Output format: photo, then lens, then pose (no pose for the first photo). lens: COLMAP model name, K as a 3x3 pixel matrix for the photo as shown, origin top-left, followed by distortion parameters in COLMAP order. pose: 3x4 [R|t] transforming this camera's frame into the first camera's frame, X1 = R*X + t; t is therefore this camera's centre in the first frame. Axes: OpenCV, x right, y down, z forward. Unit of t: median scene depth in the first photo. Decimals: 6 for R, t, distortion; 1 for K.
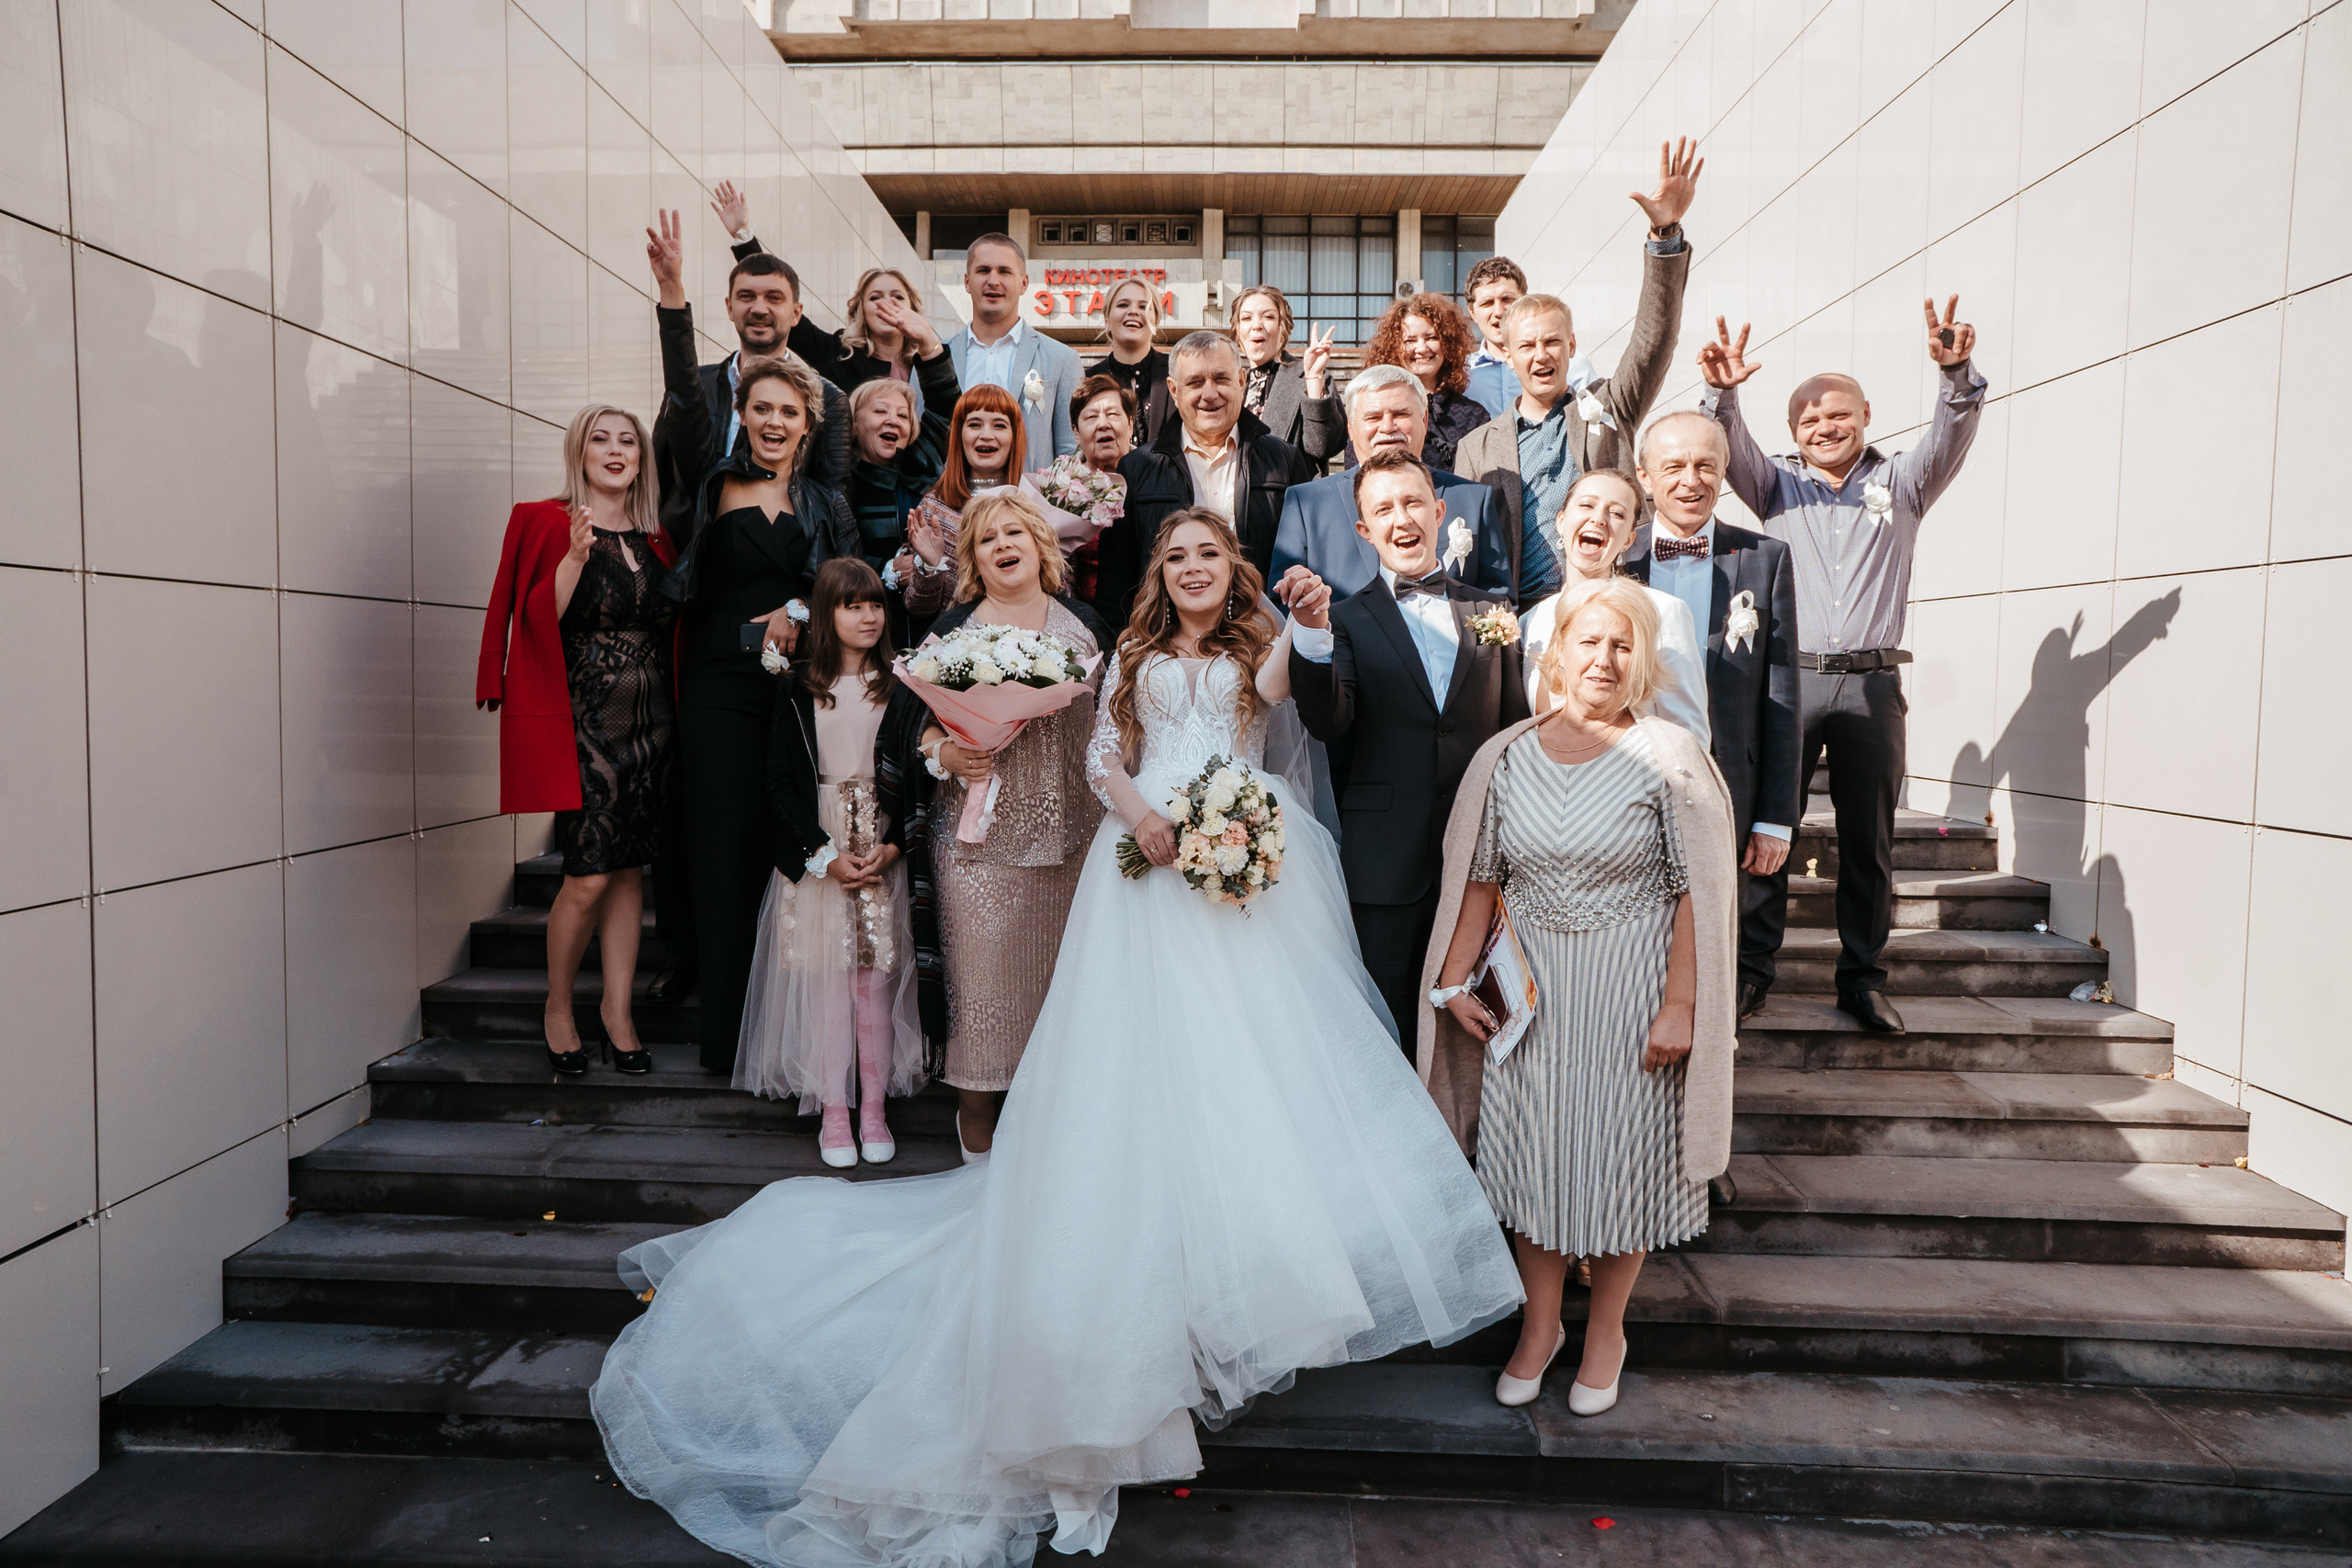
lens RADIAL K [[1645.7, 0, 1165.2], [0, 1645.7, 784.1], [0, 0, 1]] dist [-0.060801, 0.093434]
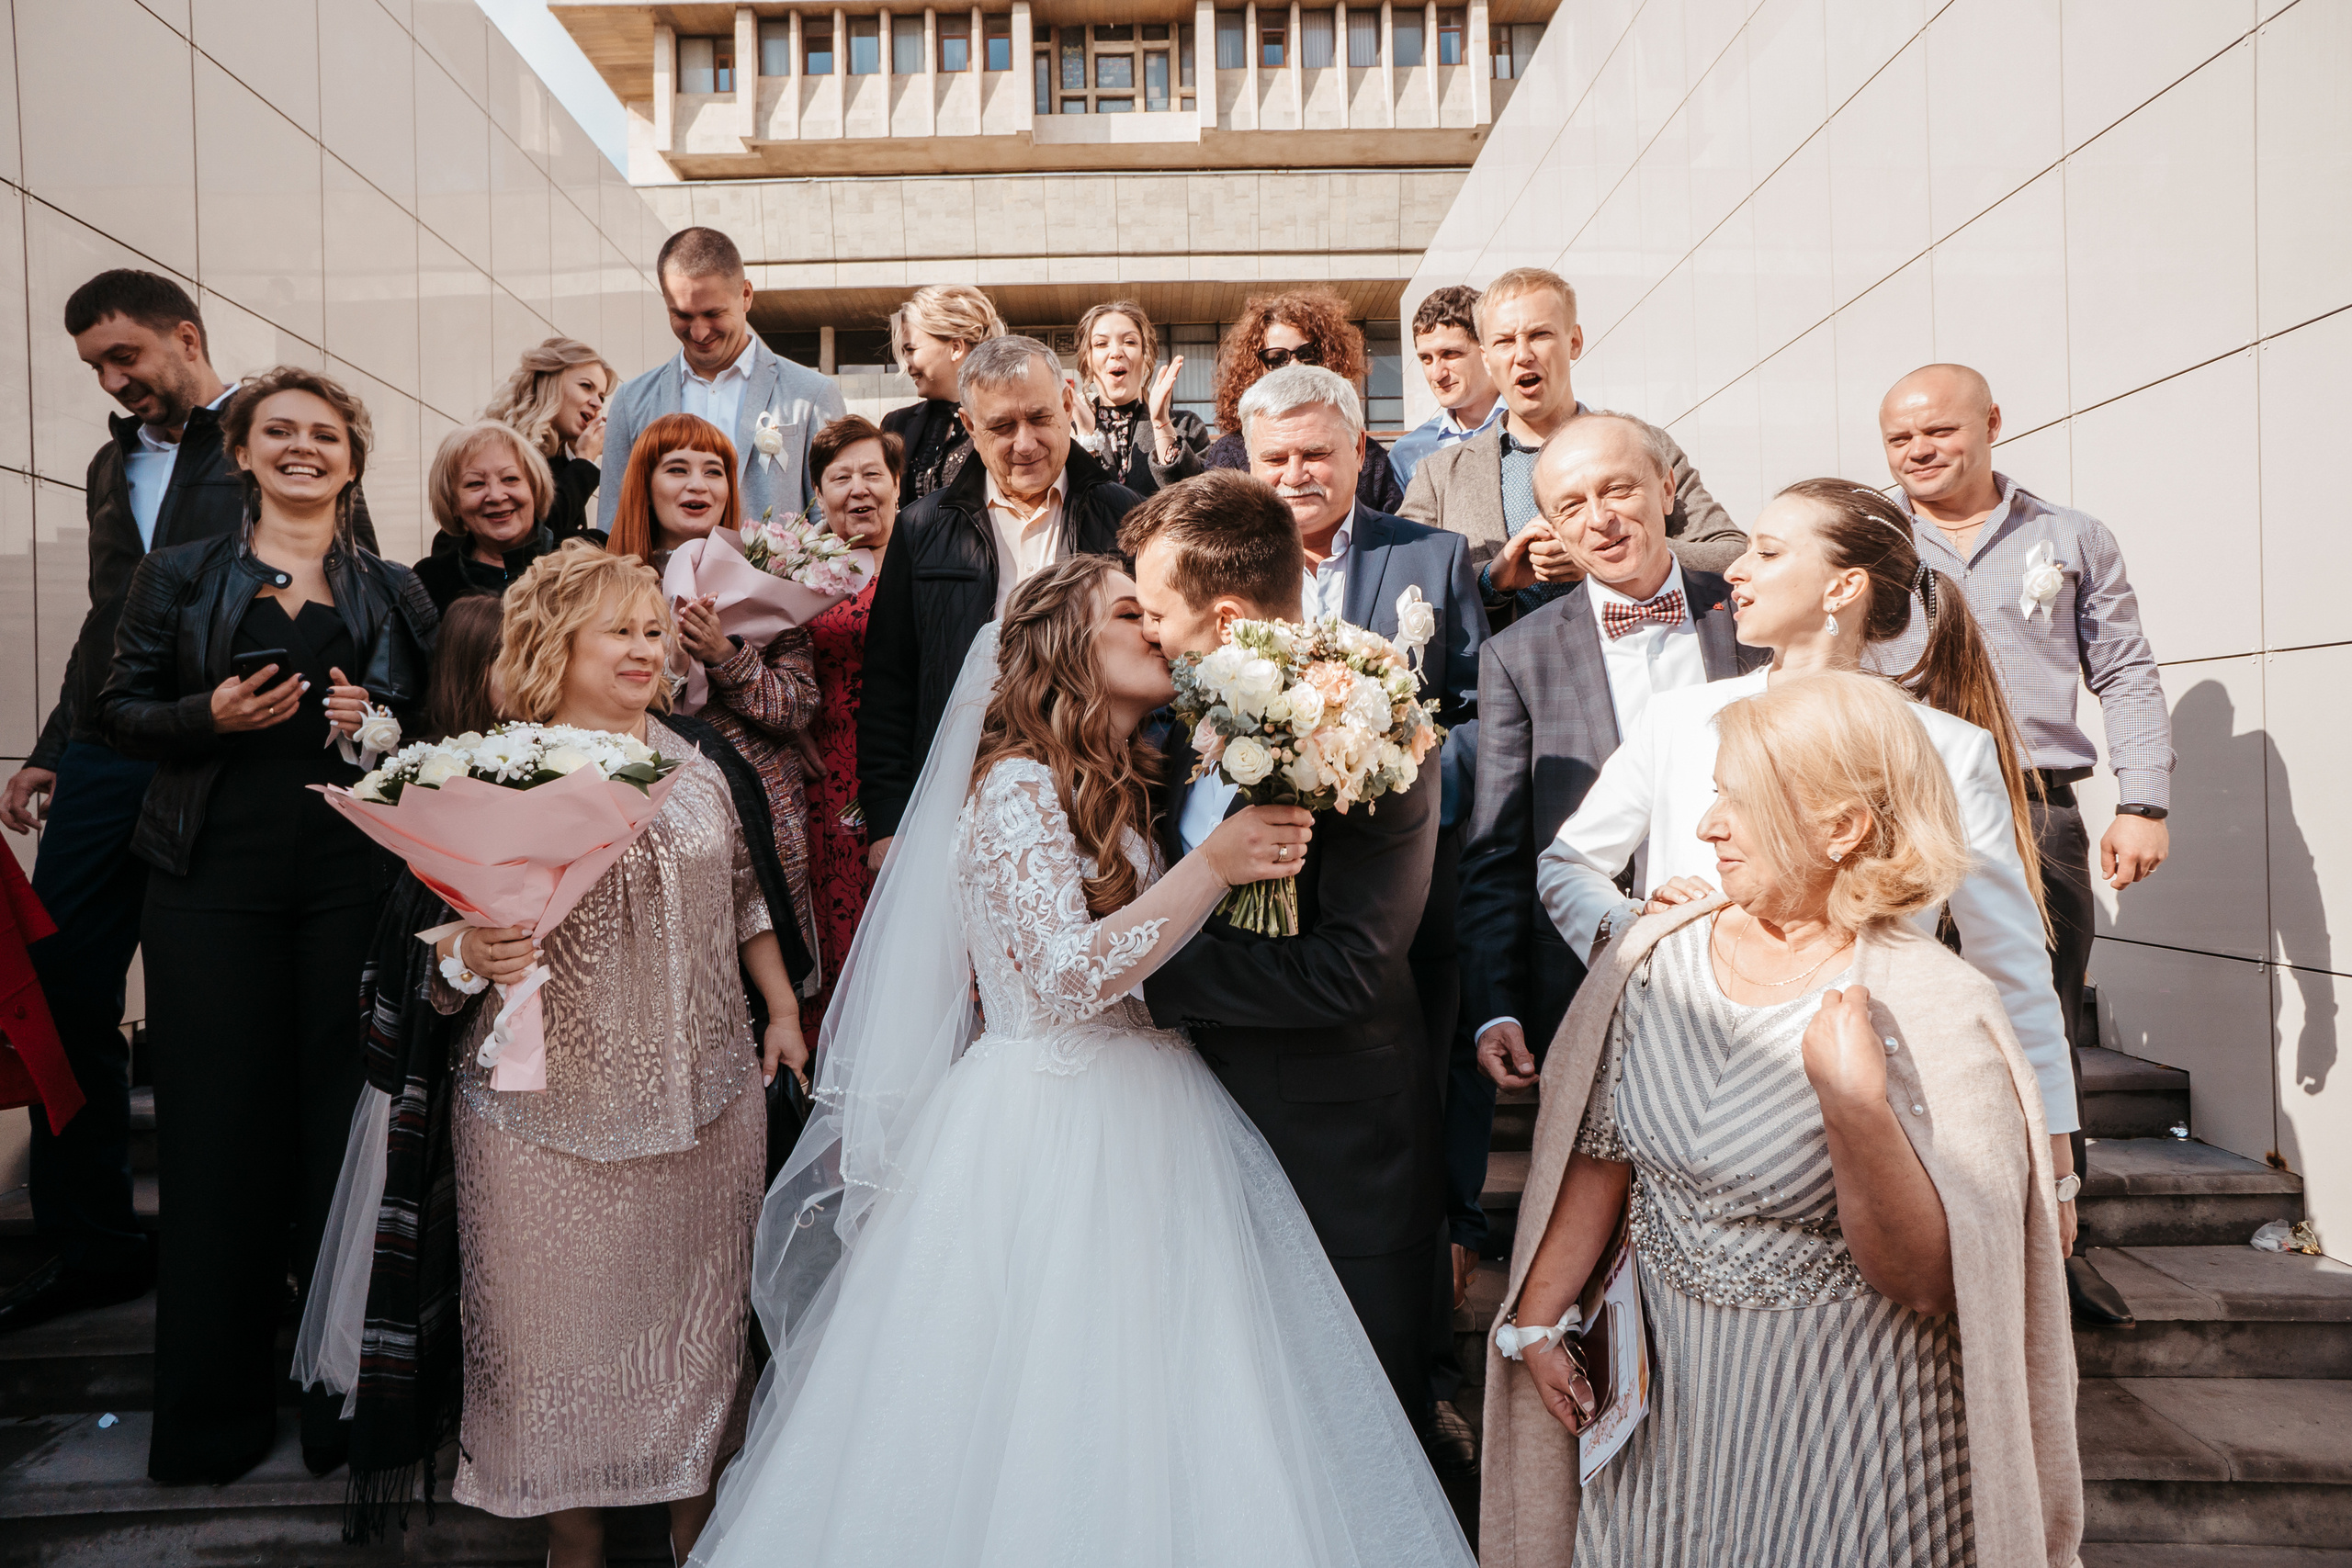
lens RADIAL K [[1645.7, 0, 1185.6], [0, 1645.7, 779.7], [0, 0, 1]] dist [-0.060801, 0.093434]
pose [[0.998056, -0.030137, 0.054560, 0.071018], [0.033878, 0.997041, -0.069000, -0.037465], [-0.052319, 0.070714, 0.996124, 0.332049]]
